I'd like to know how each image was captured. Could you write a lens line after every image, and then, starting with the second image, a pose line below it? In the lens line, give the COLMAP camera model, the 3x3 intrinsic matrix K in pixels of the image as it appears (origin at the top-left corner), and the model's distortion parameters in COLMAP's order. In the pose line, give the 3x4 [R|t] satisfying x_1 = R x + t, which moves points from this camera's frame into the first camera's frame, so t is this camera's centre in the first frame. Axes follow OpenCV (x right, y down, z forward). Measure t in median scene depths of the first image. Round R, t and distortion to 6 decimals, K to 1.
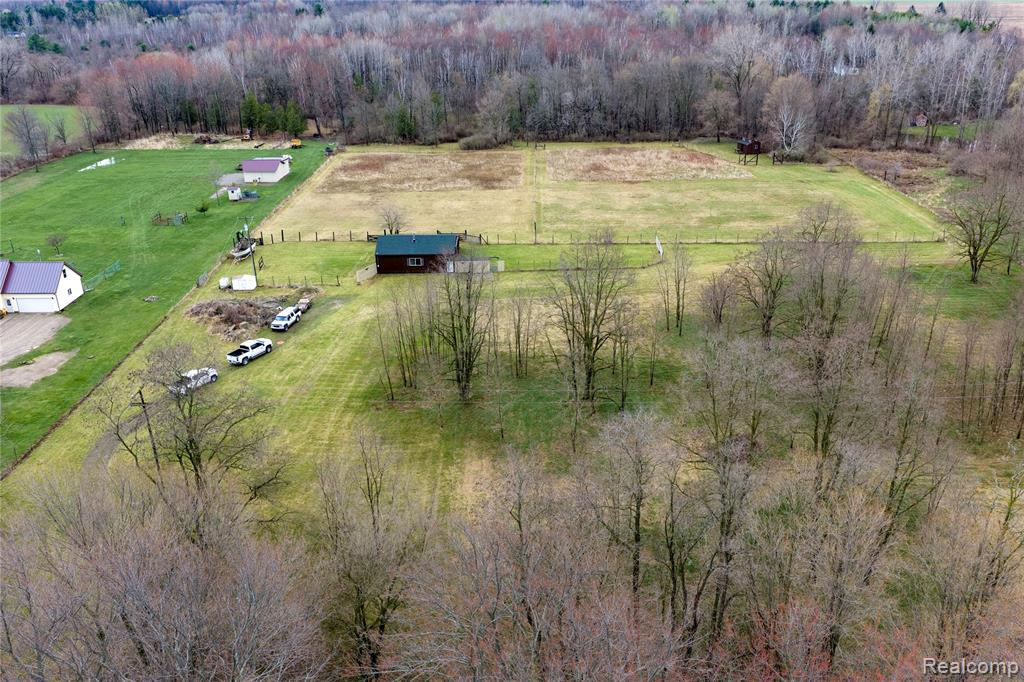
lens RADIAL K [[826.8, 0, 514.8], [0, 826.8, 335.0], [0, 0, 1]] dist [-0.002645, -0.009428]
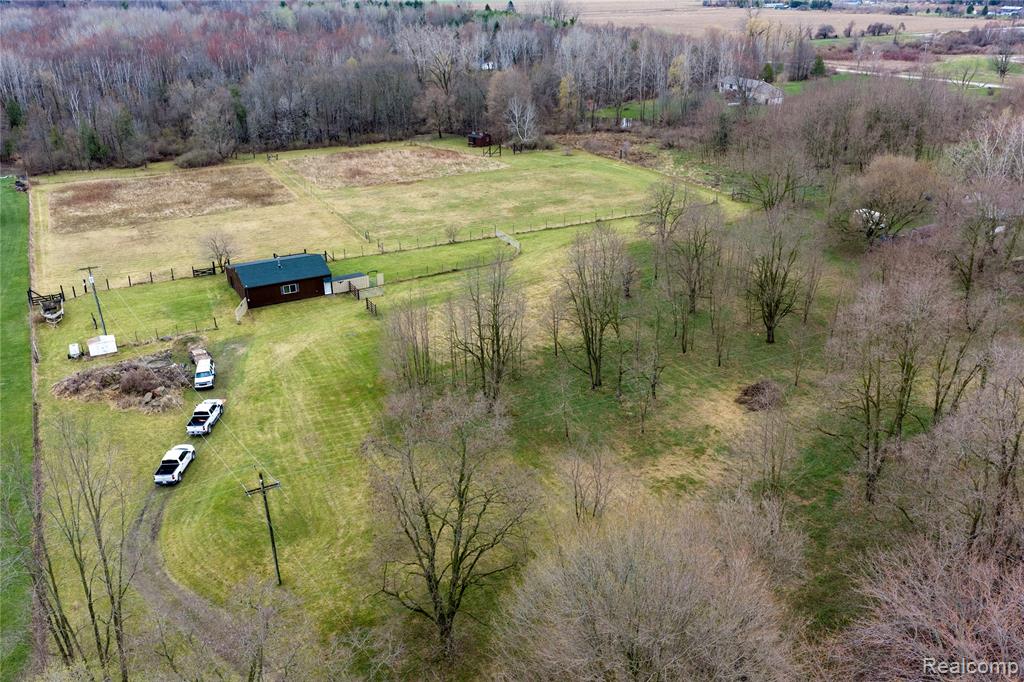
lens RADIAL K [[826.8, 0, 514.5], [0, 826.8, 347.6], [0, 0, 1]] dist [-0.002645, -0.009428]
pose [[0.884120, -0.186068, 0.428615, -0.194851], [0.181063, 0.982051, 0.052837, -0.018571], [-0.430754, 0.030892, 0.901941, 0.051511]]
